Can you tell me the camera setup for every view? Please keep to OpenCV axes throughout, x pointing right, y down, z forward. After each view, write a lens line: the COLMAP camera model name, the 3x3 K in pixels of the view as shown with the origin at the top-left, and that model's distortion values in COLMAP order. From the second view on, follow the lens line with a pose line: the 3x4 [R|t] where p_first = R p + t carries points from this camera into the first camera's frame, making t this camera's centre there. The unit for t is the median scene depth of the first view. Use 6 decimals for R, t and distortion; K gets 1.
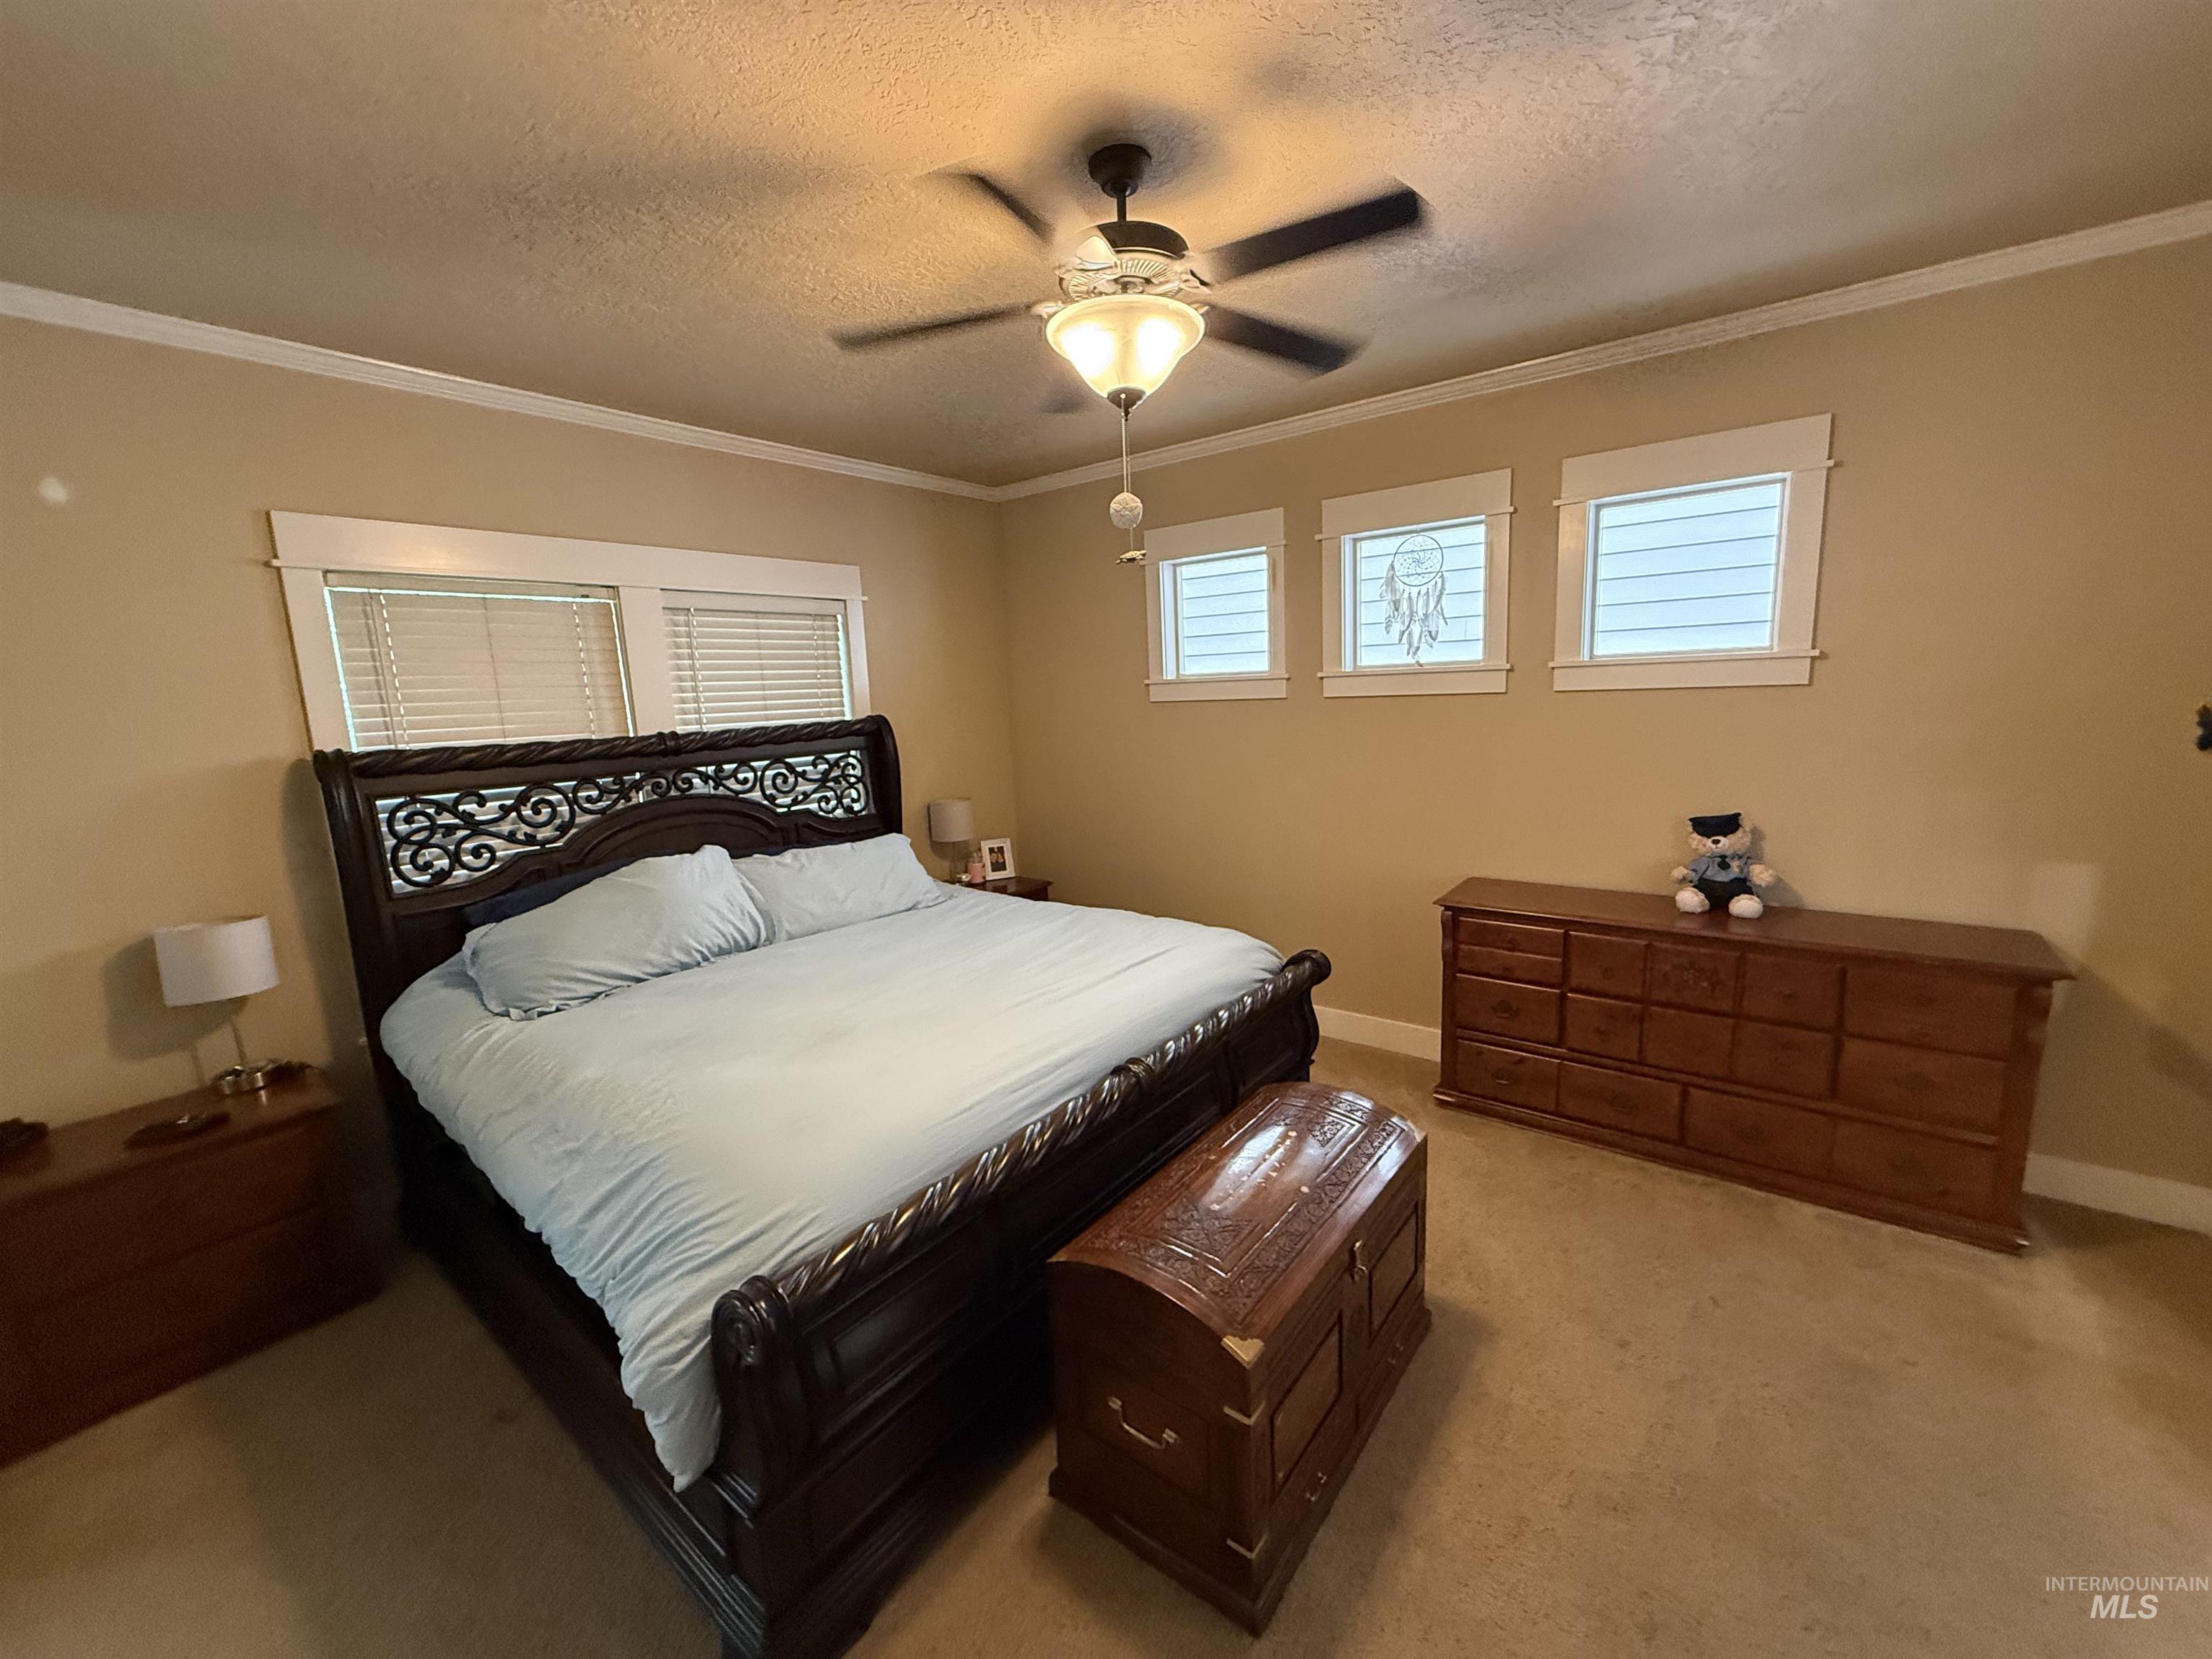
lens RADIAL K [[874.8, 0, 1110.0], [0, 874.8, 827.6], [0, 0, 1]] dist [-0.001985, -0.000565]
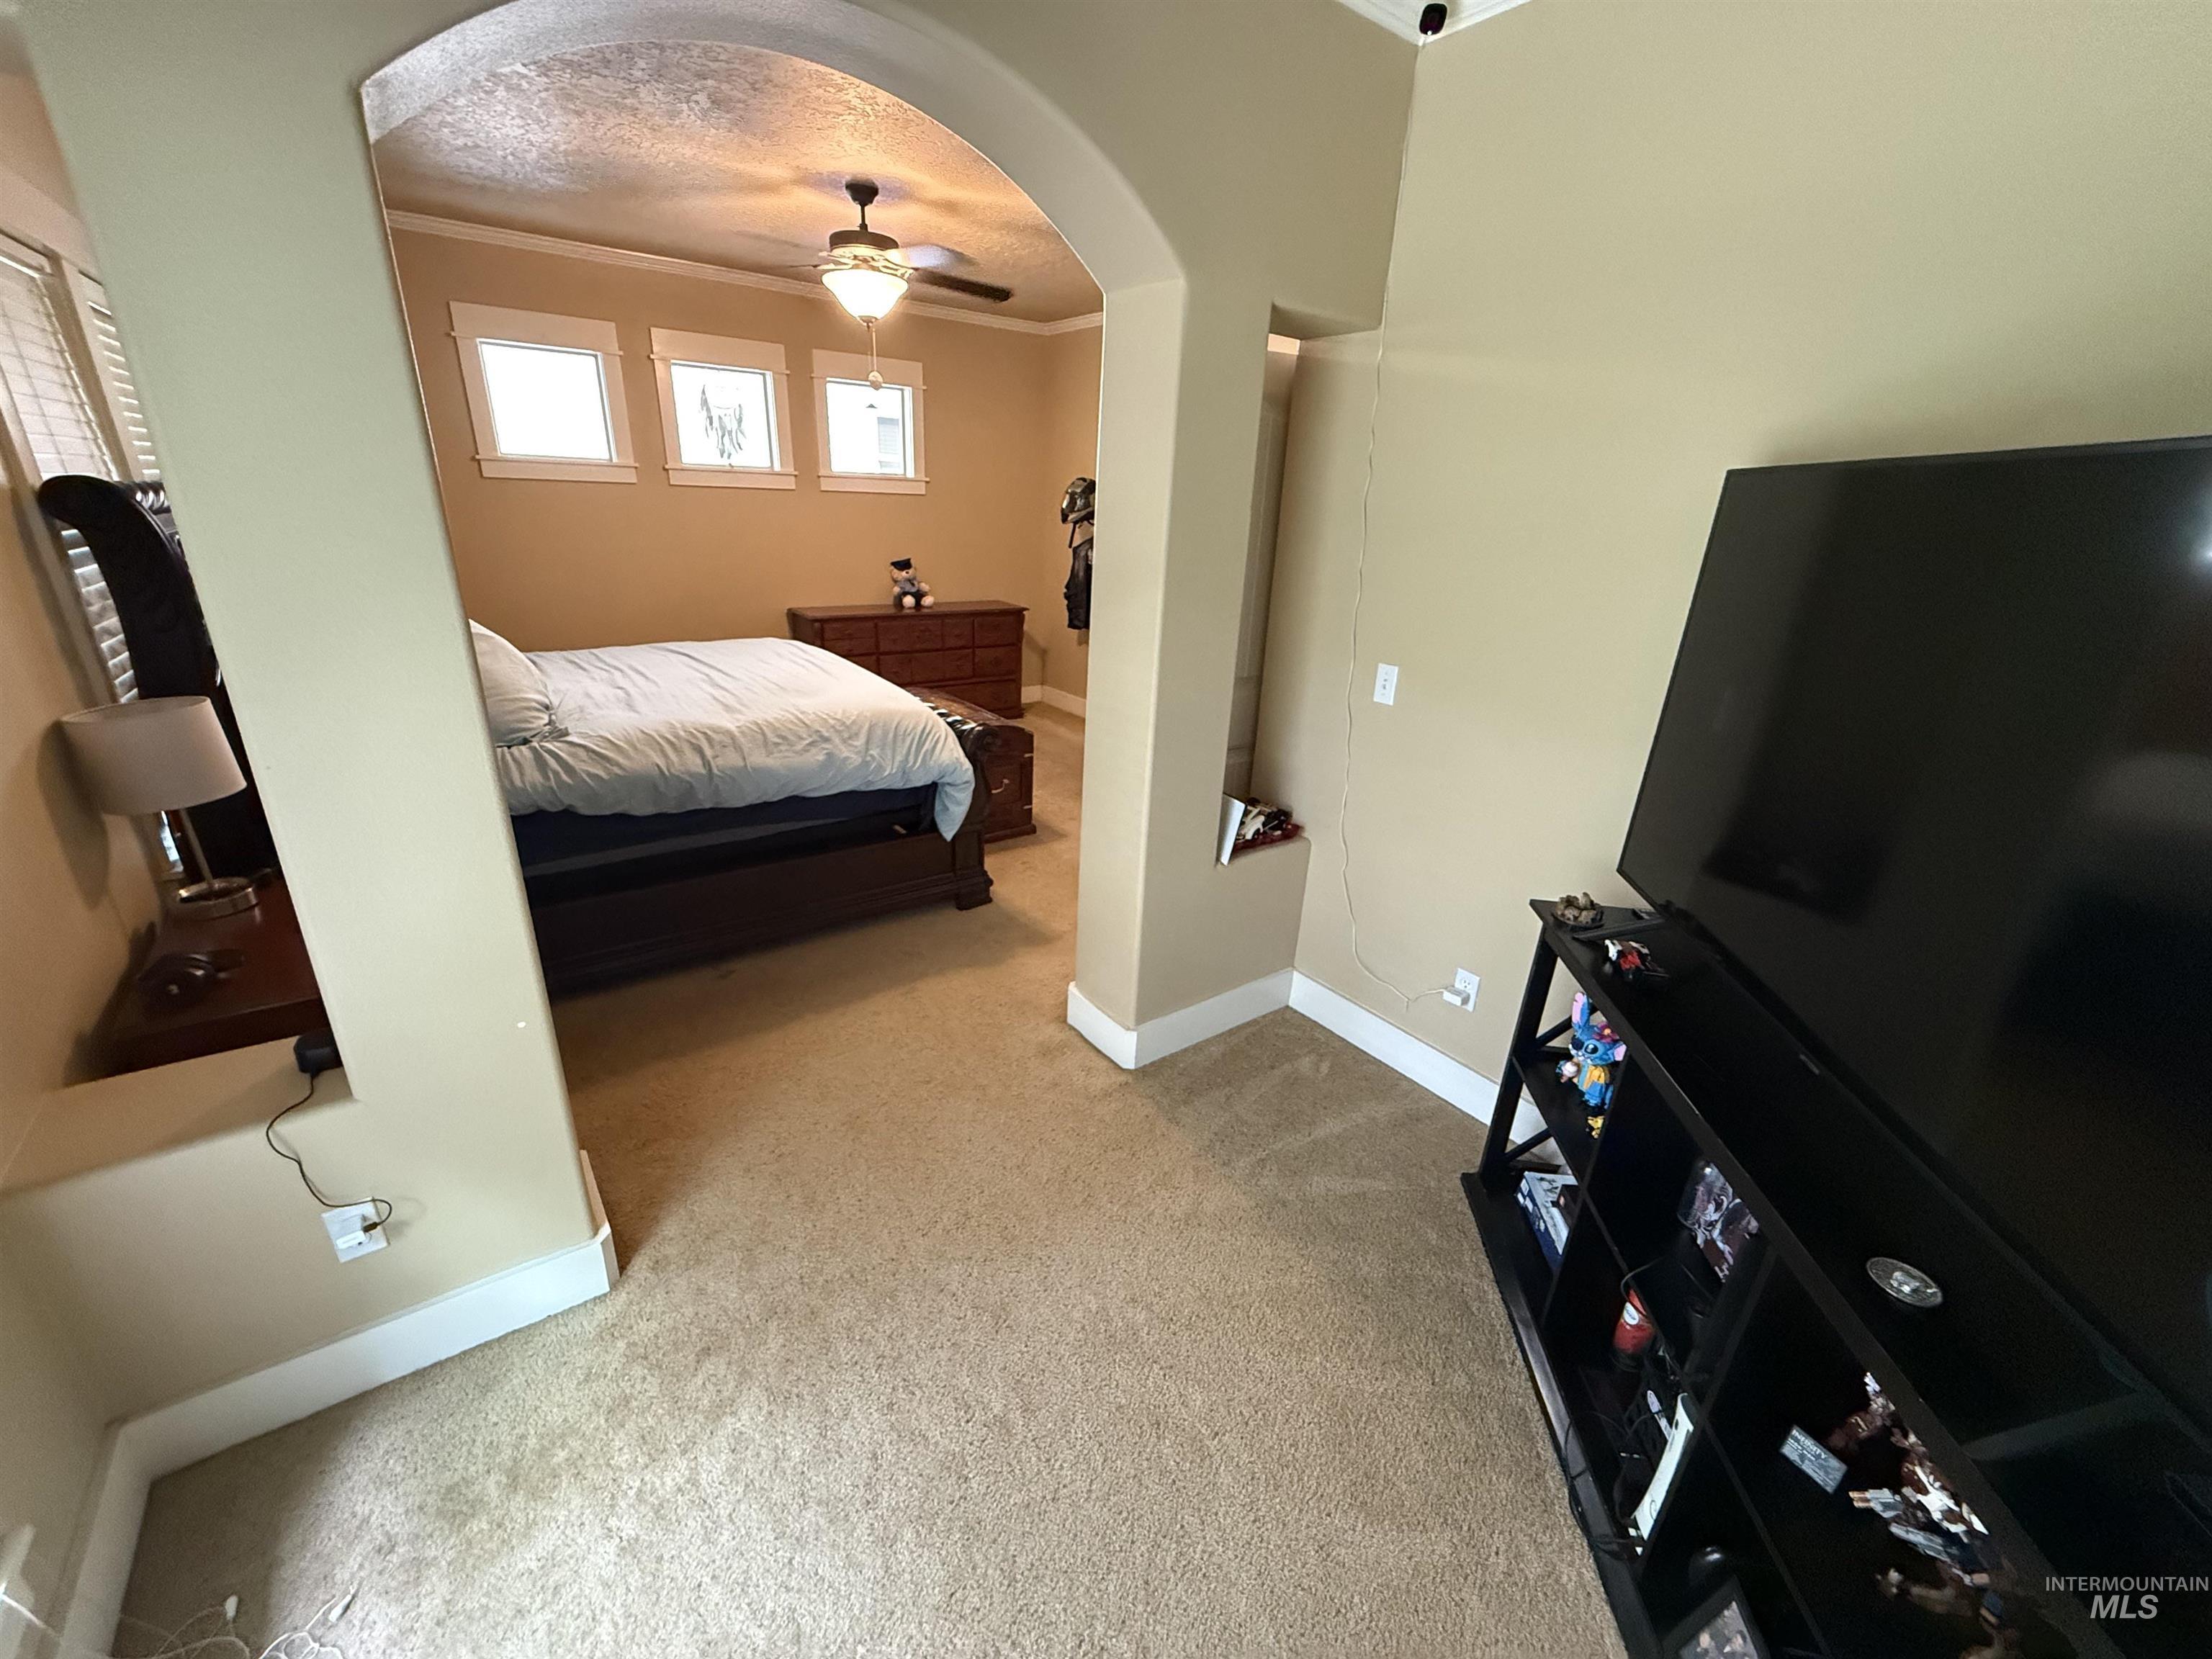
lens RADIAL K [[874.8, 0, 1107.8], [0, 874.8, 832.1], [0, 0, 1]] dist [-0.001985, -0.000565]
pose [[0.274770, -0.304564, 0.911999, -1.056063], [0.094957, 0.952466, 0.289469, 0.040050], [-0.956810, 0.007063, 0.290629, -0.047441]]
